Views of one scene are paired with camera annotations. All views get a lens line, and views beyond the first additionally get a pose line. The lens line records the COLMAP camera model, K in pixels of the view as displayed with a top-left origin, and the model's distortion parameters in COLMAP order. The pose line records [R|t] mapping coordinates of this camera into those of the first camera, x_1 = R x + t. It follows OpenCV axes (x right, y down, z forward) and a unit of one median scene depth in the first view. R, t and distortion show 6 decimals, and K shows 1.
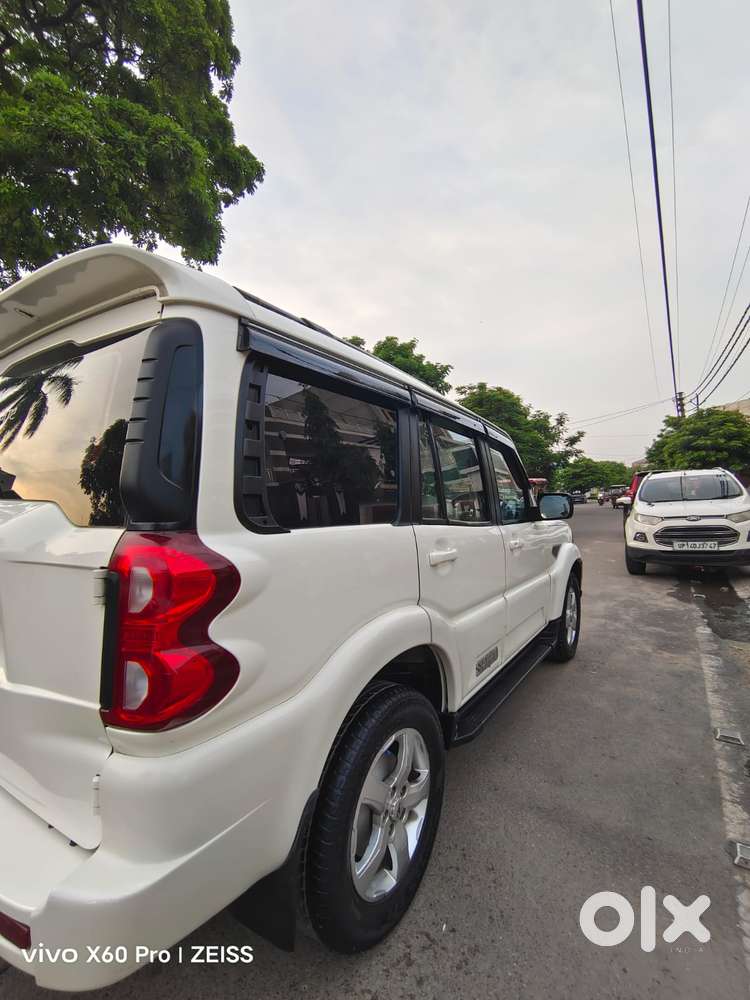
lens RADIAL K [[458.9, 0, 373.5], [0, 458.9, 509.7], [0, 0, 1]] dist [0.004666, 0.002589]
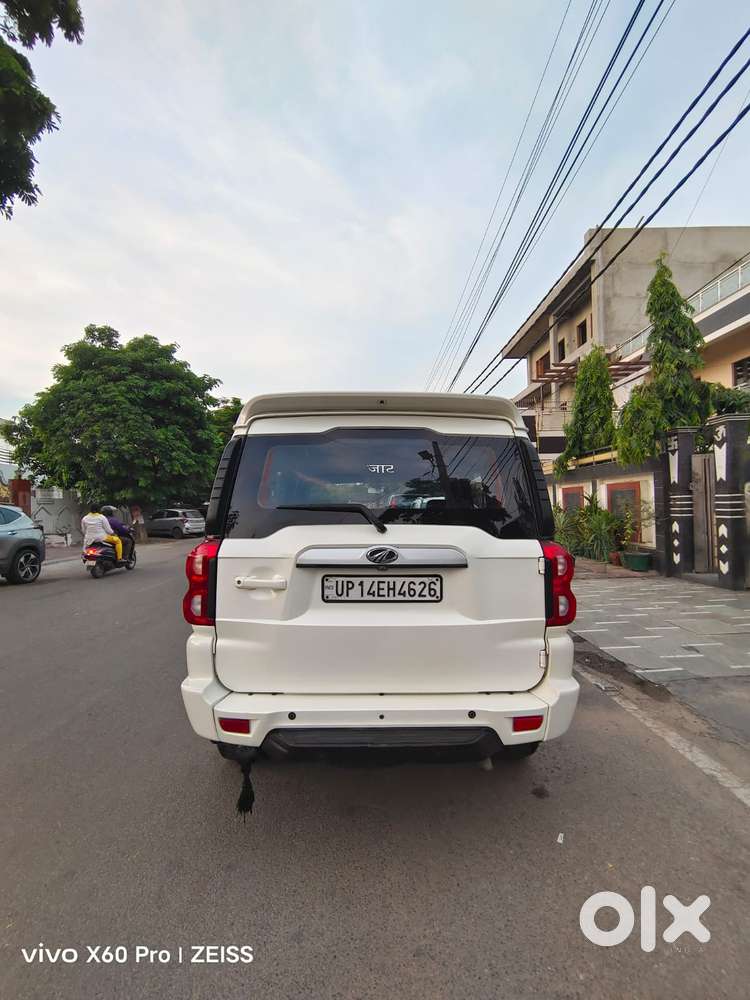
lens RADIAL K [[468.0, 0, 378.3], [0, 468.0, 493.5], [0, 0, 1]] dist [0.016848, 0.000245]
pose [[0.815784, 0.035318, 0.577277, -0.738266], [-0.000469, 0.998174, -0.060405, -0.015373], [-0.578356, 0.049006, 0.814311, -0.126832]]
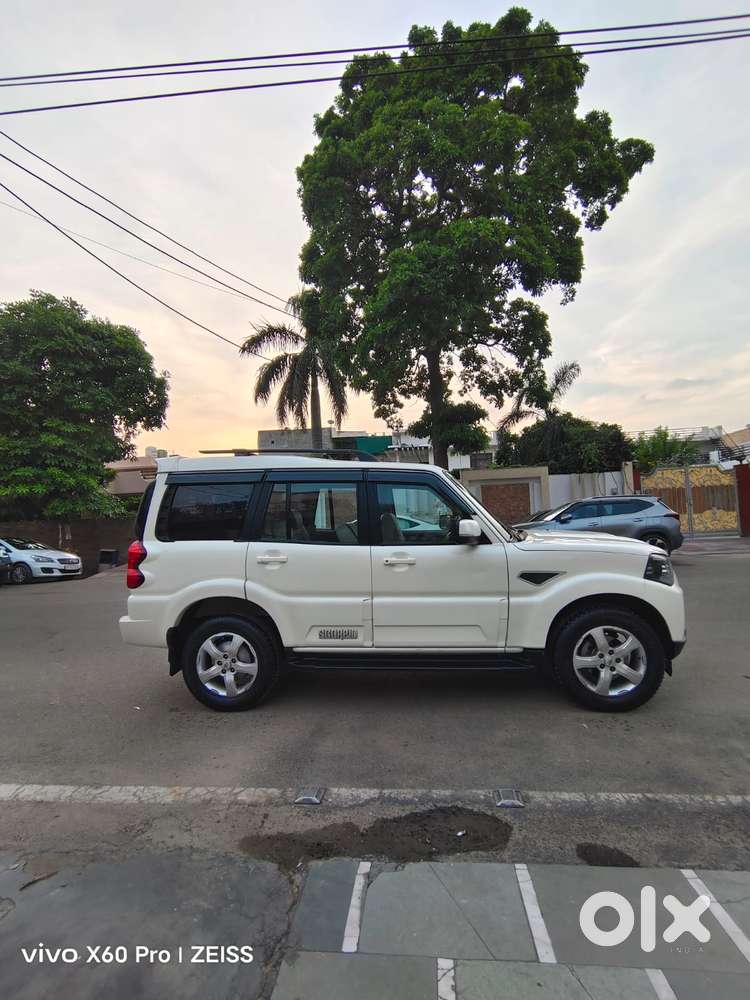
lens RADIAL K [[458.9, 0, 380.7], [0, 458.9, 498.8], [0, 0, 1]] dist [0.004666, 0.002589]
pose [[0.471433, -0.017774, -0.881723, 1.181185], [0.008577, 0.999842, -0.015569, -0.066845], [0.881860, -0.000223, 0.471511, 0.286906]]
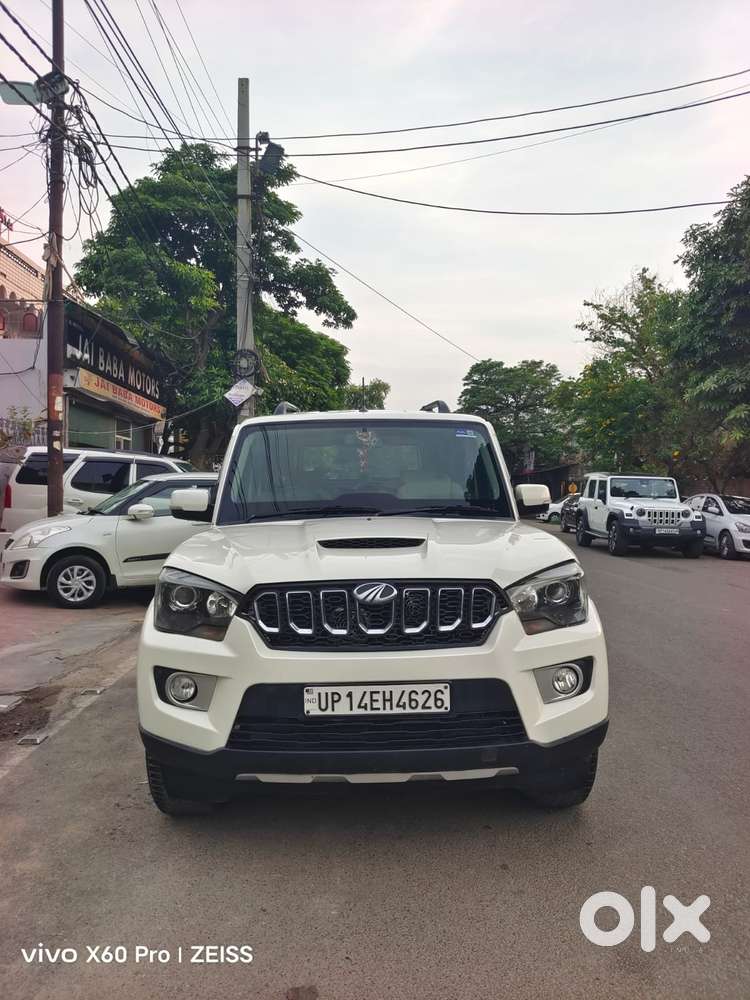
lens RADIAL K [[752.2, 0, 376.5], [0, 752.2, 491.9], [0, 0, 1]] dist [0.031083, -0.096815]
pose [[-0.812076, 0.033817, -0.582571, 0.888384], [0.012401, 0.999094, 0.040710, -0.083362], [0.583420, 0.025835, -0.811760, 2.224113]]
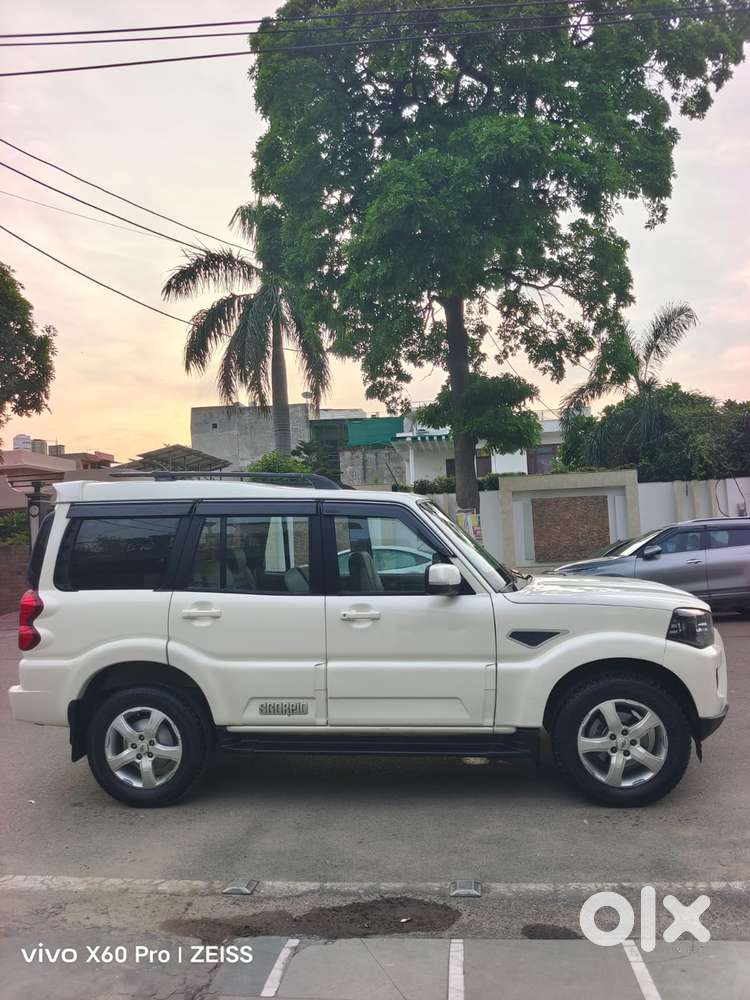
lens RADIAL K [[752.2, 0, 372.4], [0, 752.2, 494.3], [0, 0, 1]] dist [0.031083, -0.096815]
pose [[0.450123, -0.042228, -0.891968, 1.516926], [0.009158, 0.999047, -0.042676, -0.103452], [0.892920, 0.011041, 0.450080, 0.219983]]
